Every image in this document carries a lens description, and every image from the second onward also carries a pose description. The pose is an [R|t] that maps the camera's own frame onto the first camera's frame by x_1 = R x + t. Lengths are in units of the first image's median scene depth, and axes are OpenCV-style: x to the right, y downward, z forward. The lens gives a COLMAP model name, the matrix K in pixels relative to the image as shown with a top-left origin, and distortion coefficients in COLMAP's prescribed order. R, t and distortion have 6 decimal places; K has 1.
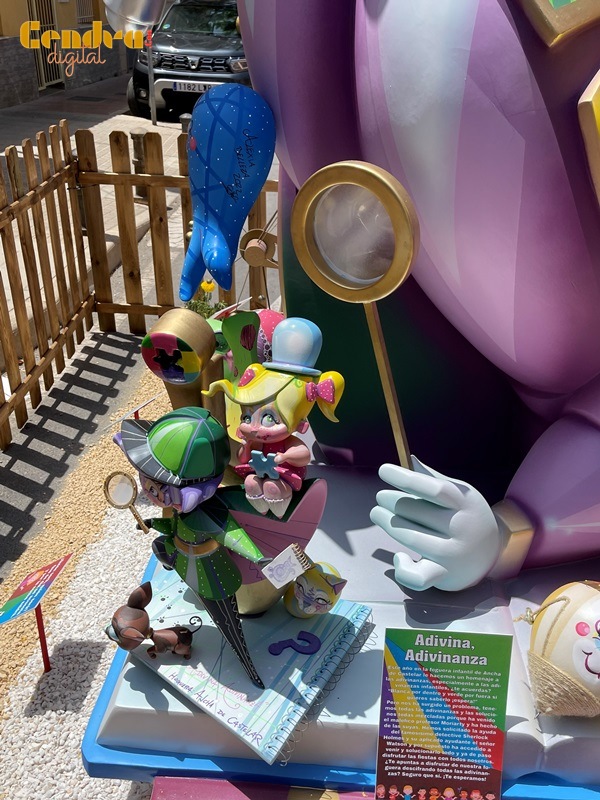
lens RADIAL K [[743.6, 0, 300.0], [0, 743.6, 400.0], [0, 0, 1]] dist [0.050513, -0.000477]
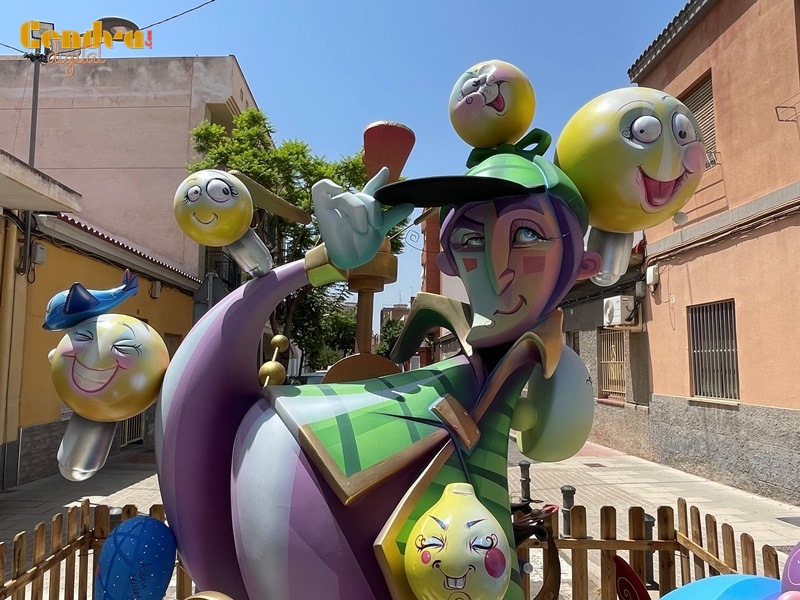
lens RADIAL K [[583.3, 0, 400.0], [0, 583.3, 300.0], [0, 0, 1]] dist [0.035645, -0.070978]
pose [[0.994489, -0.025569, 0.101679, 0.284674], [0.078266, 0.826345, -0.557700, -0.156353], [-0.069762, 0.562584, 0.823792, -0.057456]]
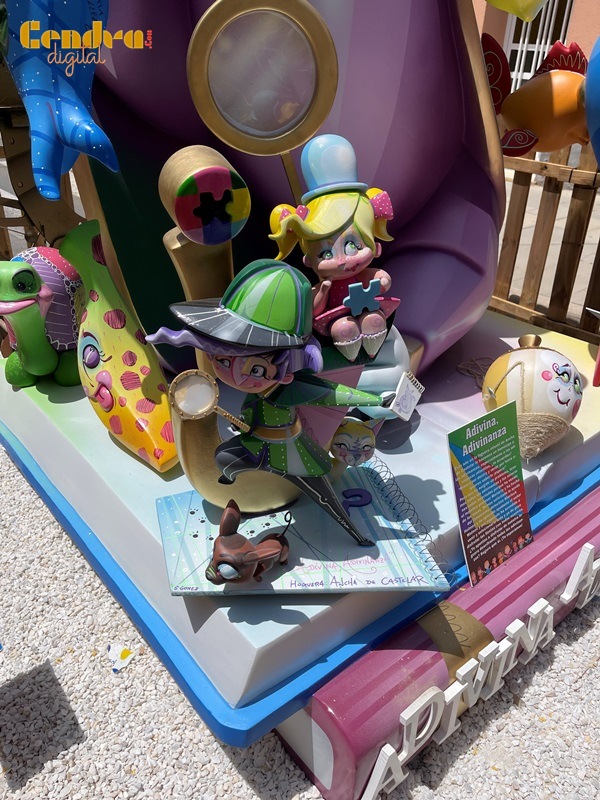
lens RADIAL K [[620.5, 0, 300.4], [0, 620.5, 405.9], [0, 0, 1]] dist [0.094277, -0.152543]
pose [[0.734338, -0.336079, 0.589744, -0.499135], [0.307141, 0.939310, 0.152842, 0.060805], [-0.605320, 0.068897, 0.792995, 0.382834]]
